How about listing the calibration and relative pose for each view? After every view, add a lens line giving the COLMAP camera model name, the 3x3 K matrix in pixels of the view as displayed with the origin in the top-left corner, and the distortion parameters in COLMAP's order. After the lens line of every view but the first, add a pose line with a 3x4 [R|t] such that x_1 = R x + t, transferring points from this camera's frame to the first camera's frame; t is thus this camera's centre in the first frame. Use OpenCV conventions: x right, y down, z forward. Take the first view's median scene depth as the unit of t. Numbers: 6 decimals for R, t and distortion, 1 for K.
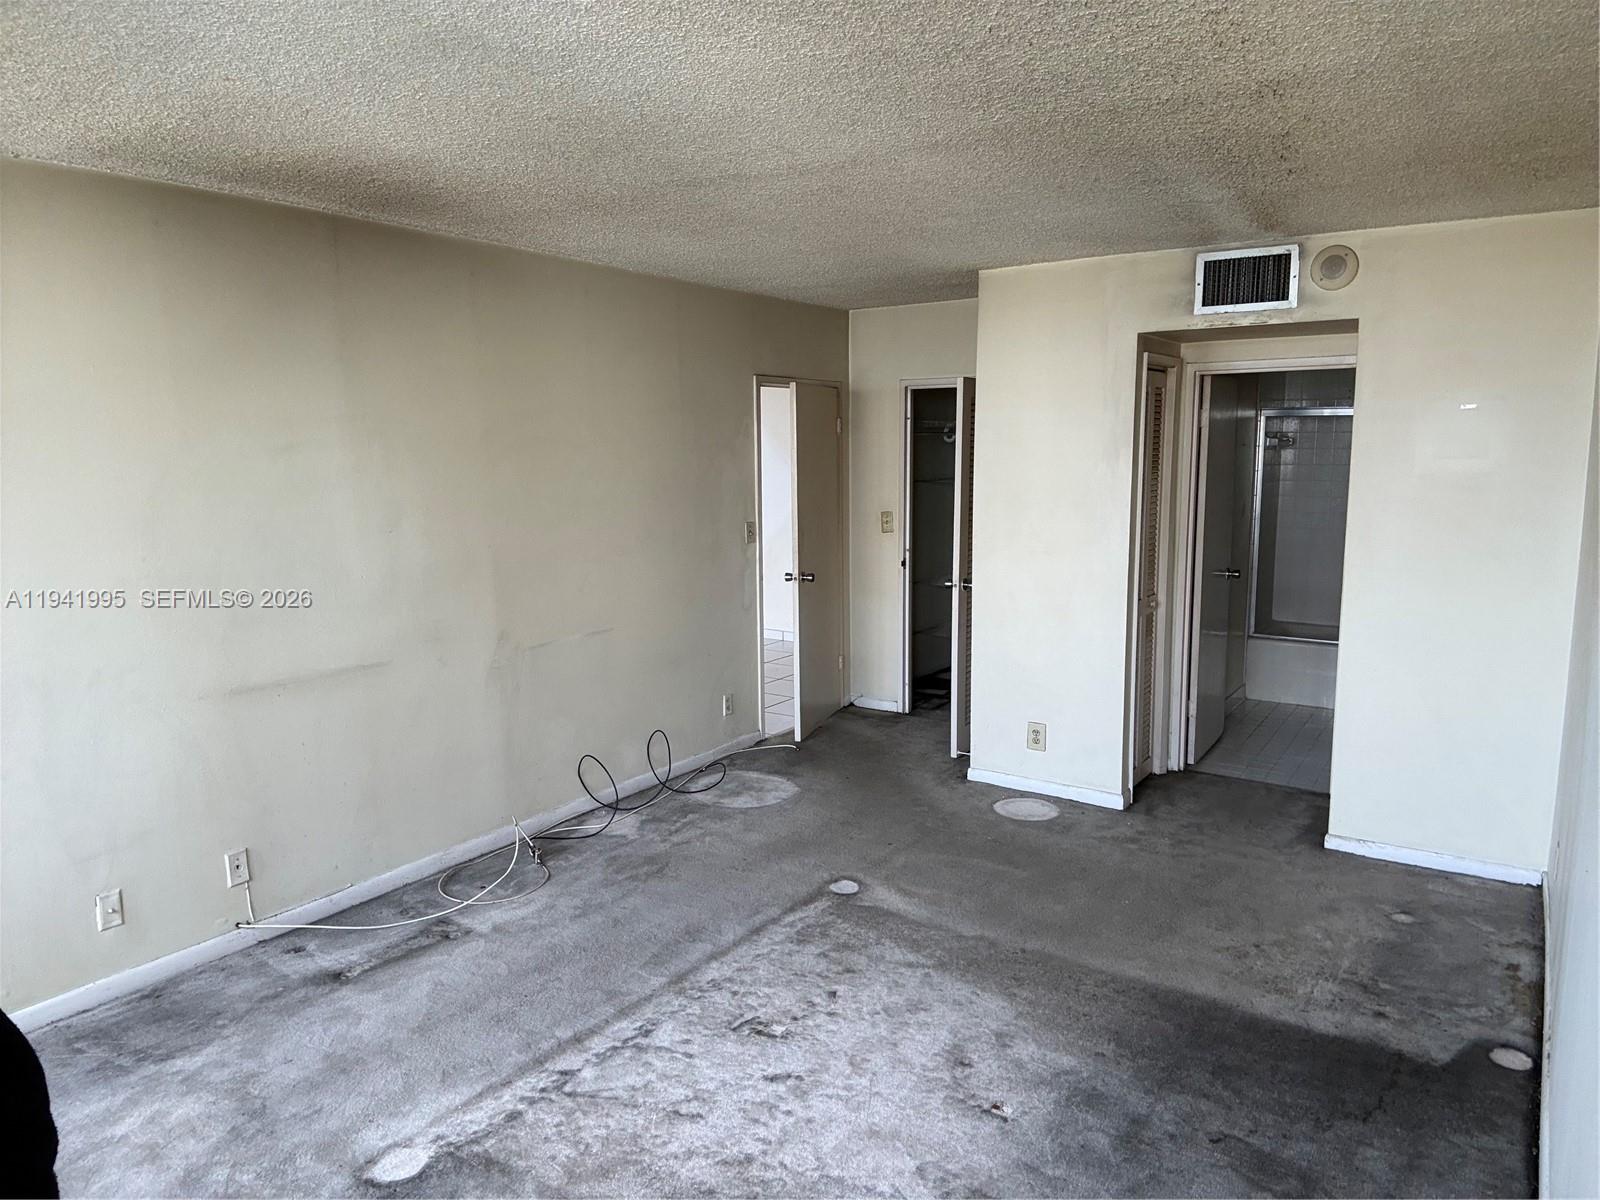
lens RADIAL K [[1078.8, 0, 800.0], [0, 1078.8, 600.0], [0, 0, 1]] dist [0.000579, 0.000069]
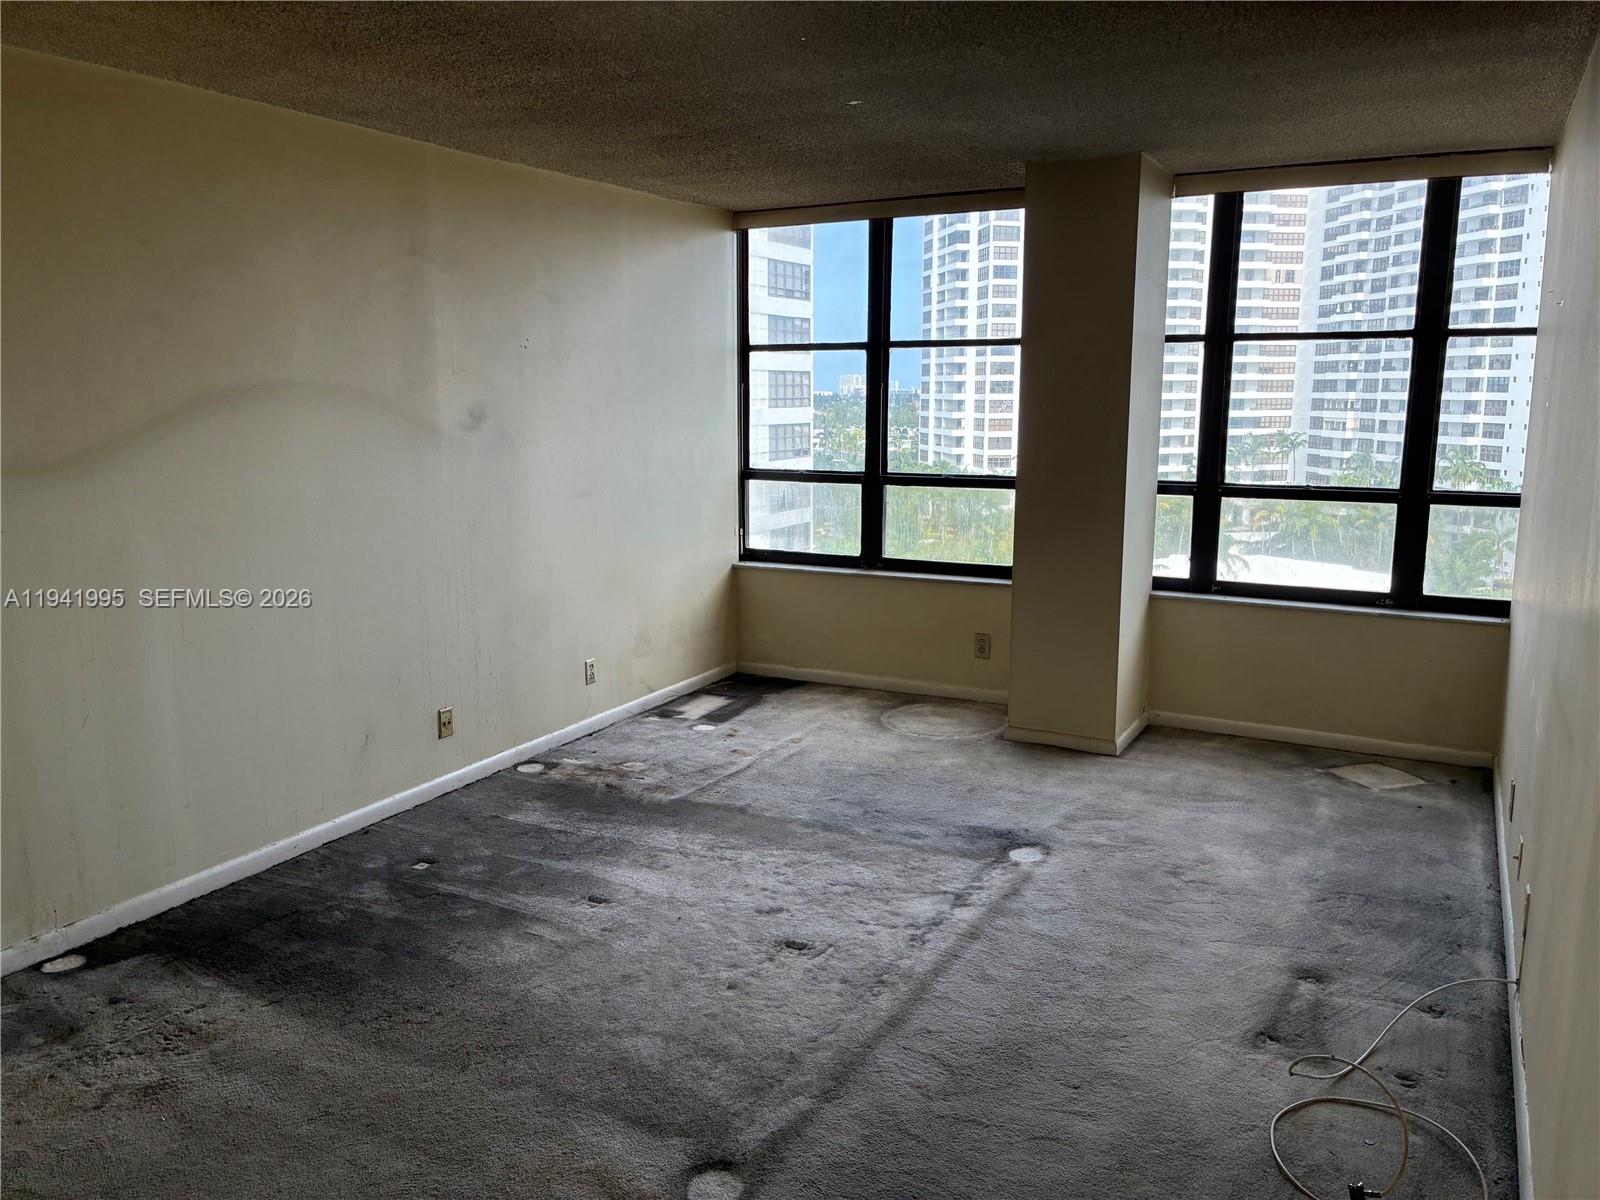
lens RADIAL K [[1205.0, 0, 800.0], [0, 1205.0, 600.0], [0, 0, 1]] dist [-0.001710, 0.002438]
pose [[-0.994957, 0.026097, -0.096851, 0.062418], [-0.005214, 0.950799, 0.309764, -0.236460], [0.100170, 0.308707, -0.945868, 1.862524]]
